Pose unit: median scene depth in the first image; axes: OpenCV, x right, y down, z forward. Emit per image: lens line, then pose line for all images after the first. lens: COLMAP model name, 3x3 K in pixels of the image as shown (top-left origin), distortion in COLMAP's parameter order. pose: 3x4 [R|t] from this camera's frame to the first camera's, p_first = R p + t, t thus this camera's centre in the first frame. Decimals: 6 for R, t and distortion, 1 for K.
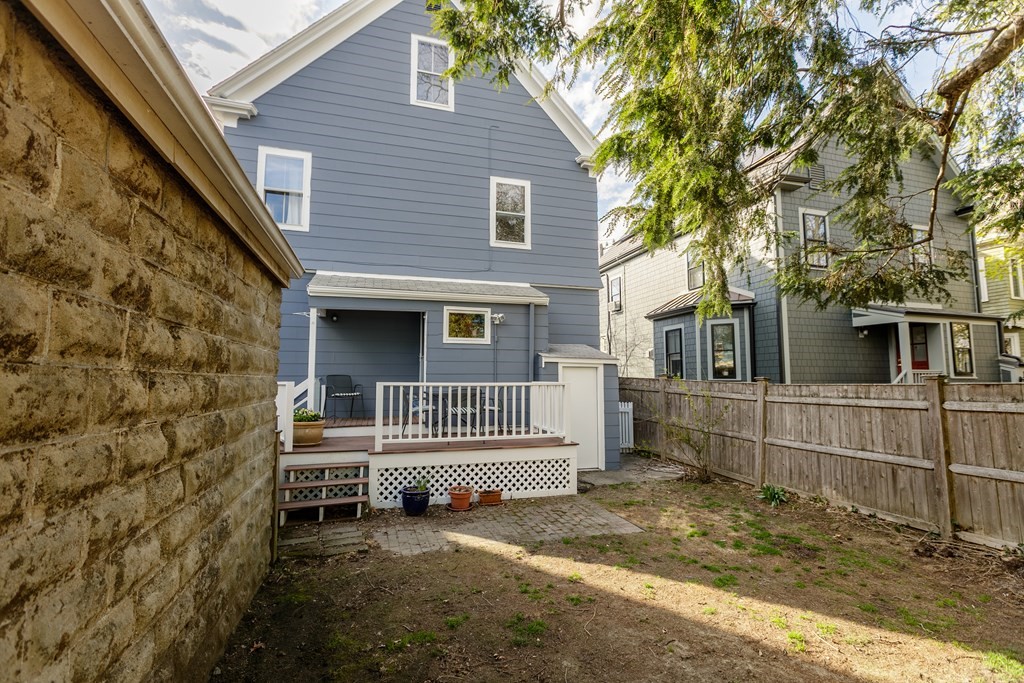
lens RADIAL K [[459.9, 0, 508.0], [0, 459.9, 336.2], [0, 0, 1]] dist [-0.001274, -0.000708]
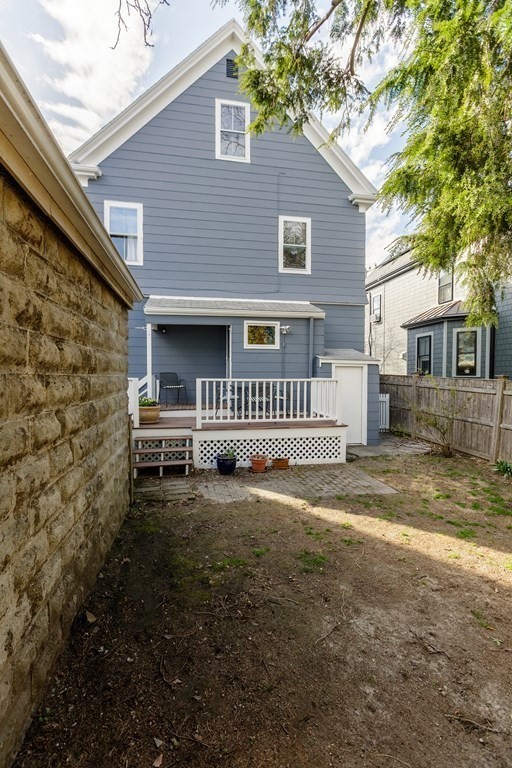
lens RADIAL K [[345.0, 0, 249.3], [0, 345.0, 380.9], [0, 0, 1]] dist [-0.001274, -0.000708]
pose [[0.993474, 0.004591, -0.113963, -0.019362], [0.008096, 0.993831, 0.110612, -0.005051], [0.113767, -0.110813, 0.987308, 0.016613]]
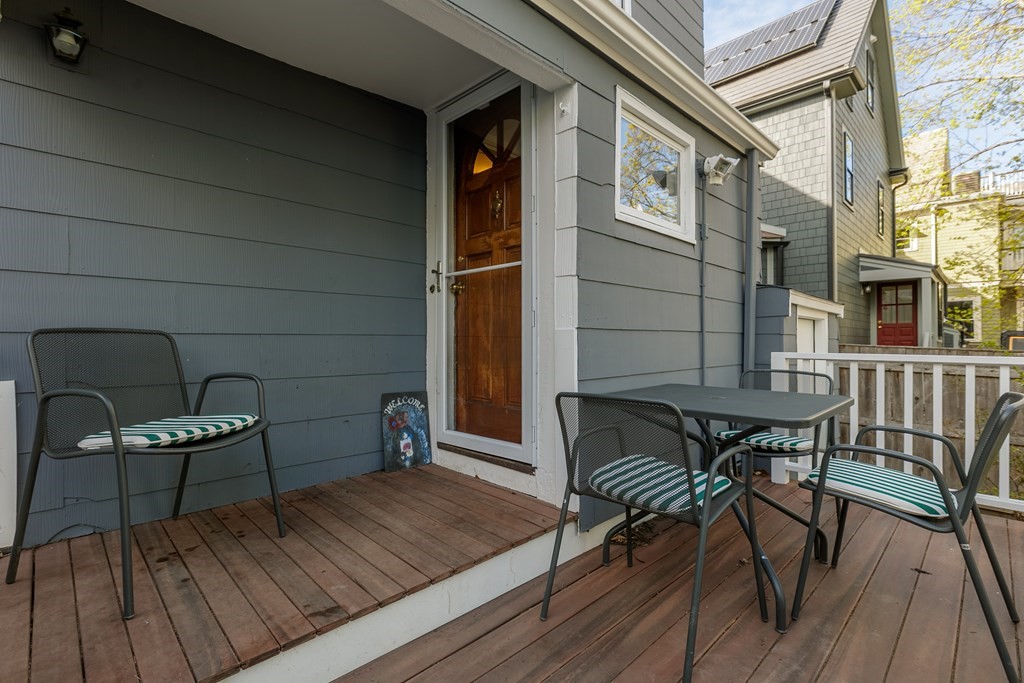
lens RADIAL K [[459.9, 0, 516.7], [0, 459.9, 343.2], [0, 0, 1]] dist [-0.001274, -0.000708]
pose [[0.882357, -0.000898, 0.470579, -0.538969], [-0.049138, 0.994356, 0.094033, 0.110612], [-0.468008, -0.106095, 0.877333, 1.305596]]
